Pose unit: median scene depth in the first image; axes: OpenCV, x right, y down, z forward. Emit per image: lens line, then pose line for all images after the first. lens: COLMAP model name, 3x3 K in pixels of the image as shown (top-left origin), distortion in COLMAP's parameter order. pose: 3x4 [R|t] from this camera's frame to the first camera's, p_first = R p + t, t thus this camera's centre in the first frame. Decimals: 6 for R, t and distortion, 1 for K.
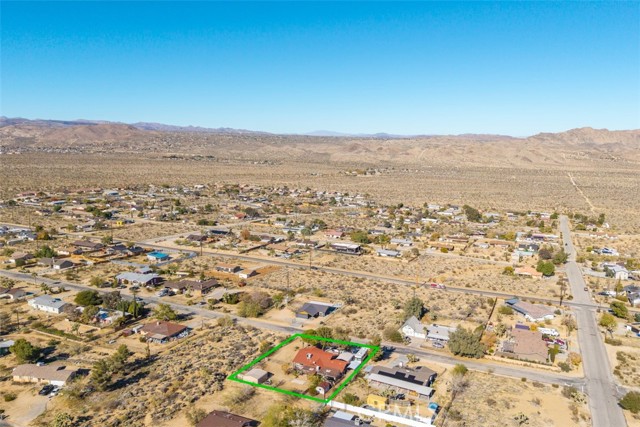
lens RADIAL K [[507.5, 0, 320.0], [0, 507.5, 213.5], [0, 0, 1]] dist [0.010220, -0.001032]
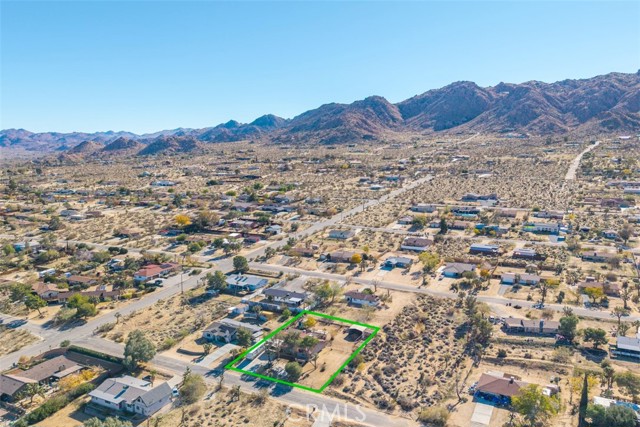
lens RADIAL K [[507.5, 0, 320.0], [0, 507.5, 213.5], [0, 0, 1]] dist [0.010220, -0.001032]
pose [[-0.997965, -0.017959, 0.061180, -0.074892], [0.001054, 0.954736, 0.297452, -0.205164], [-0.063752, 0.296911, -0.952775, 1.467891]]
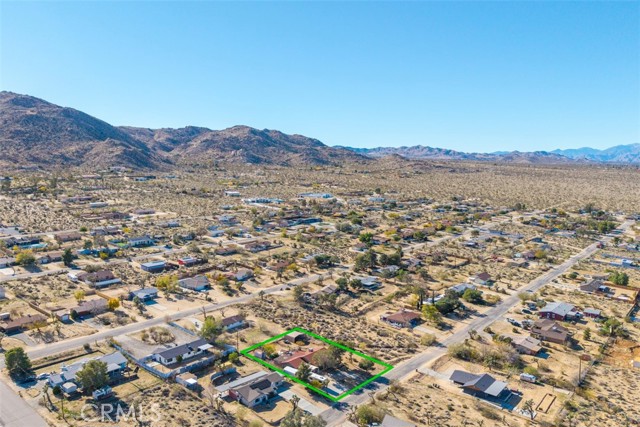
lens RADIAL K [[507.5, 0, 320.0], [0, 507.5, 213.5], [0, 0, 1]] dist [0.010220, -0.001032]
pose [[-0.260220, 0.092460, -0.961112, 0.780214], [-0.160863, 0.977342, 0.137574, -0.129267], [0.952055, 0.190407, -0.239450, 0.944736]]
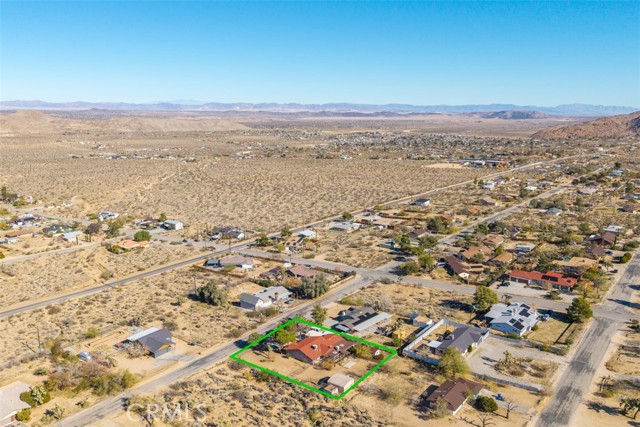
lens RADIAL K [[507.5, 0, 320.0], [0, 507.5, 213.5], [0, 0, 1]] dist [0.010220, -0.001032]
pose [[0.234866, -0.214505, 0.948064, -0.679075], [0.154035, 0.971236, 0.181588, -0.109361], [-0.959745, 0.103387, 0.261151, 0.546344]]
